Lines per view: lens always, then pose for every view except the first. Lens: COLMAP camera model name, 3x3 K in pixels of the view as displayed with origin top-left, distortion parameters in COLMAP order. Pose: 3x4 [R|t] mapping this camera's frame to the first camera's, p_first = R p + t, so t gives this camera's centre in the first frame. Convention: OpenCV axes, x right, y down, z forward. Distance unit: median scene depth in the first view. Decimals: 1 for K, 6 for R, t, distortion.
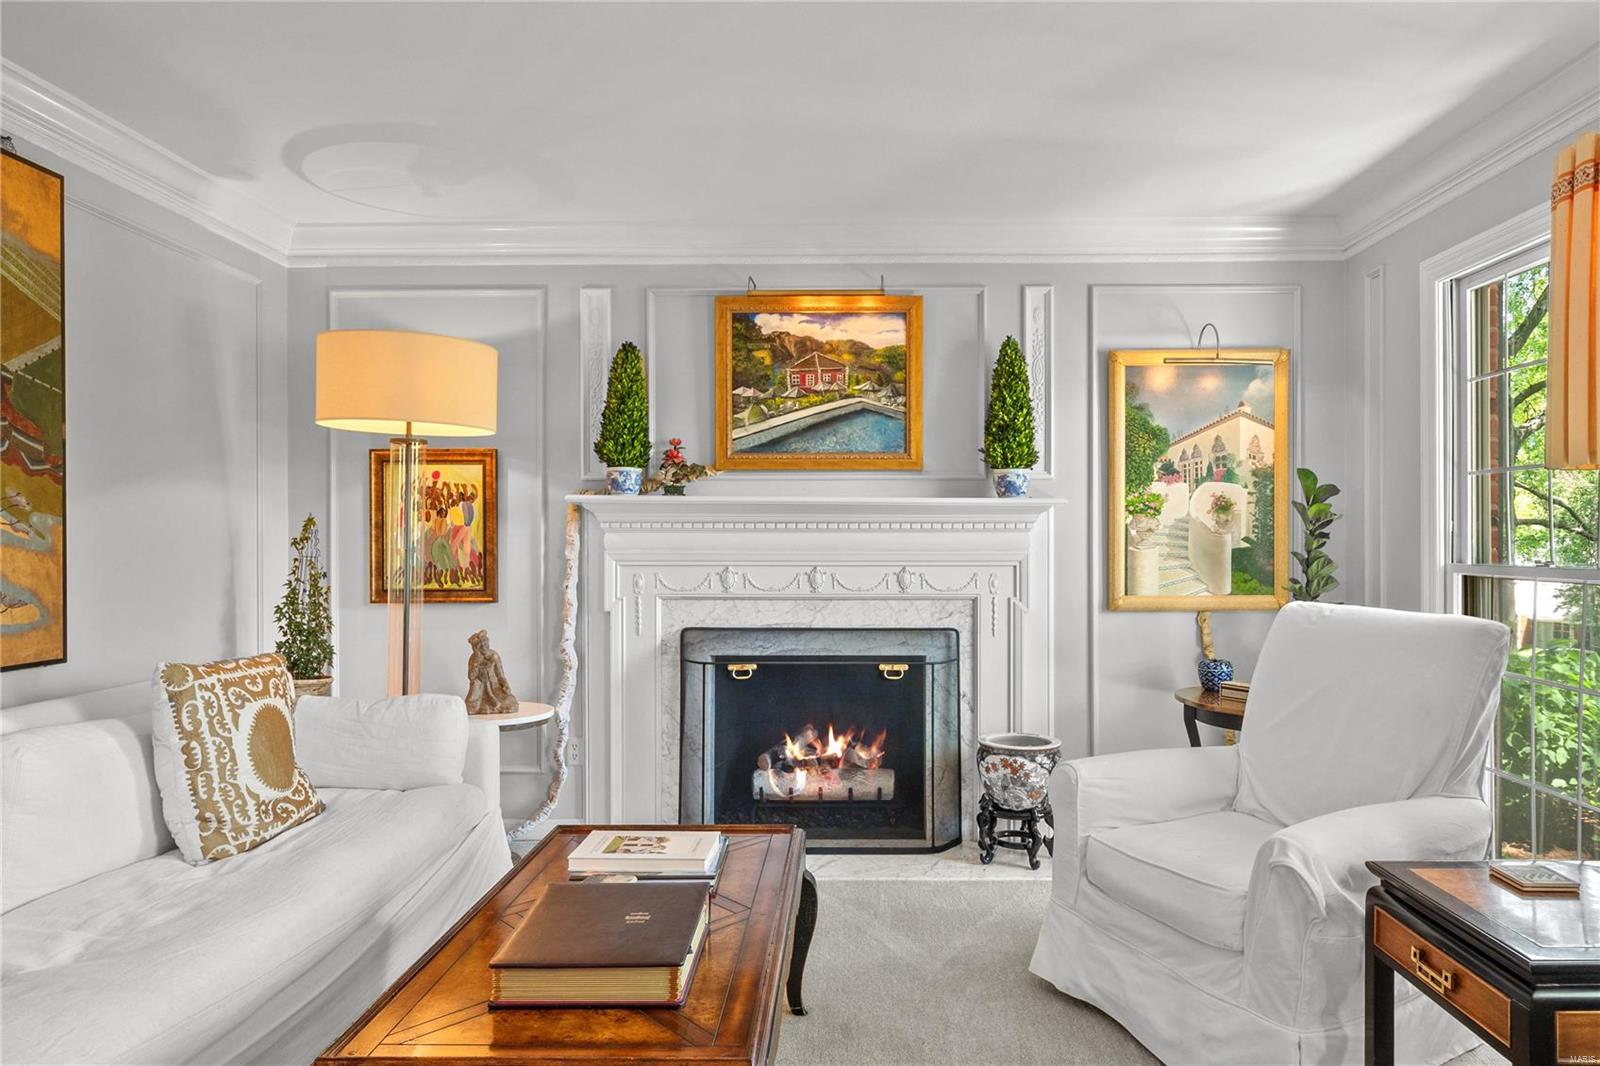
lens RADIAL K [[1032.0, 0, 803.4], [0, 1032.0, 538.8], [0, 0, 1]] dist [0.009562, -0.001946]
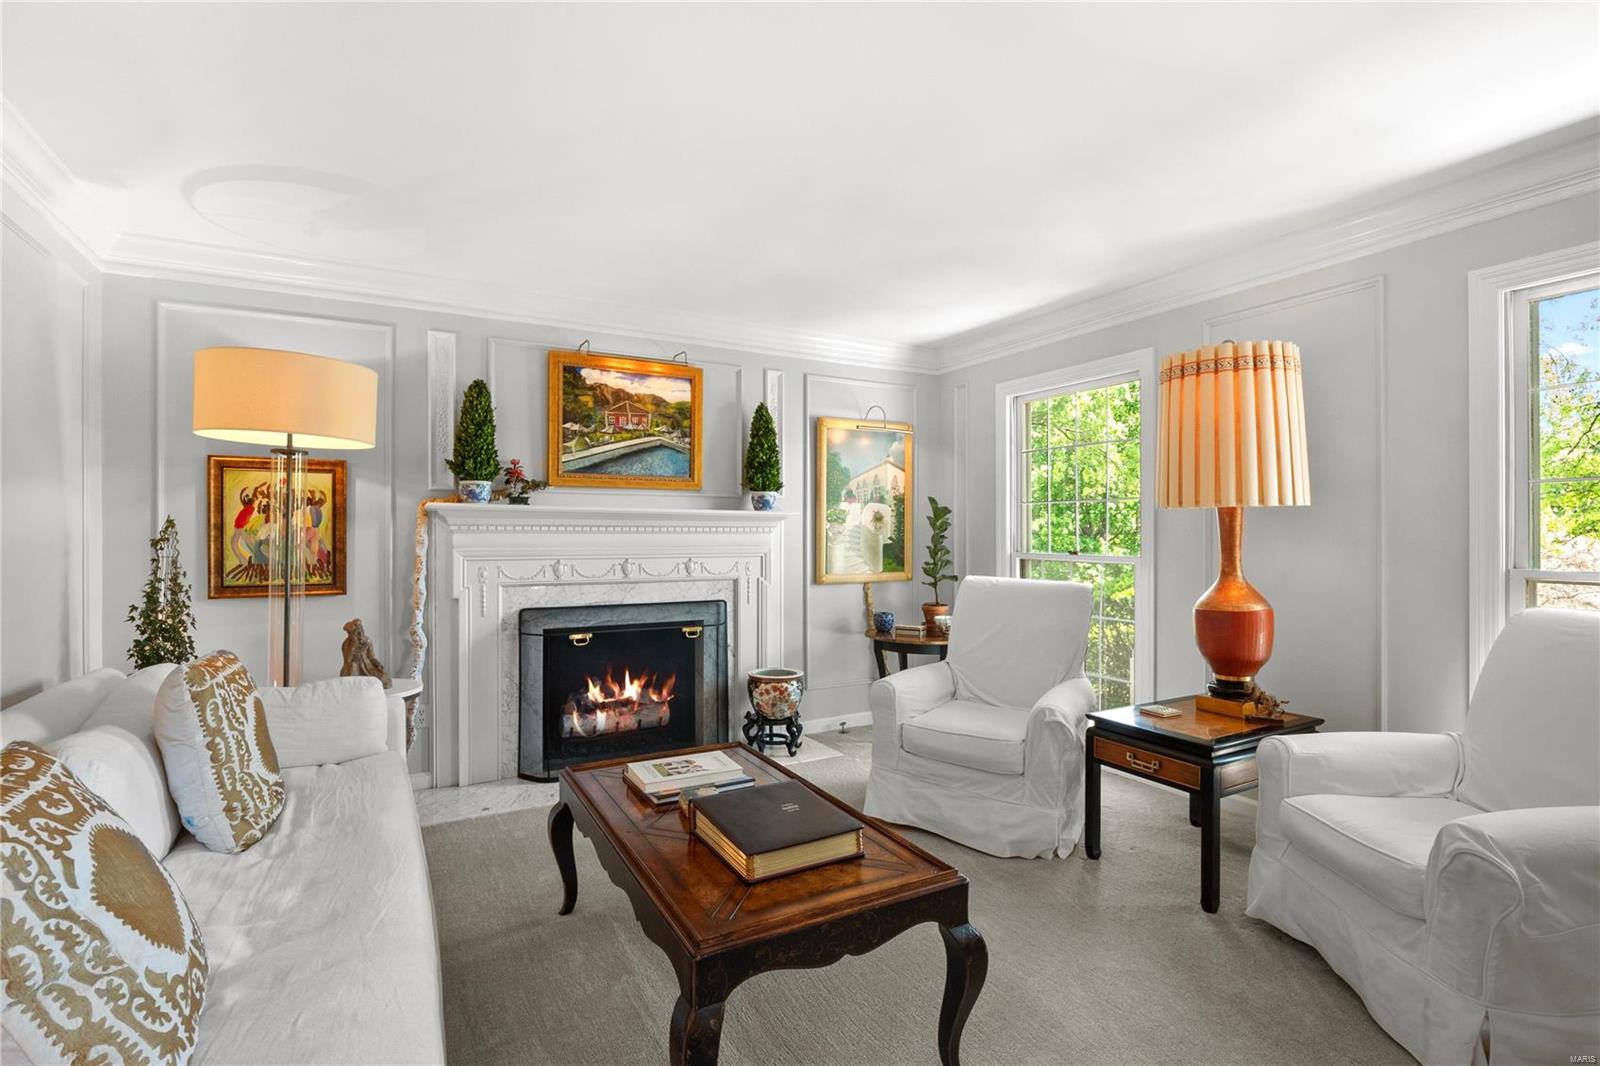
lens RADIAL K [[747.3, 0, 797.5], [0, 747.3, 529.1], [0, 0, 1]] dist [-0.001360, -0.002057]
pose [[0.873157, 0.004014, 0.487423, -0.277882], [-0.001901, 0.999987, -0.004828, -0.007945], [-0.487435, 0.003289, 0.873153, 0.033099]]
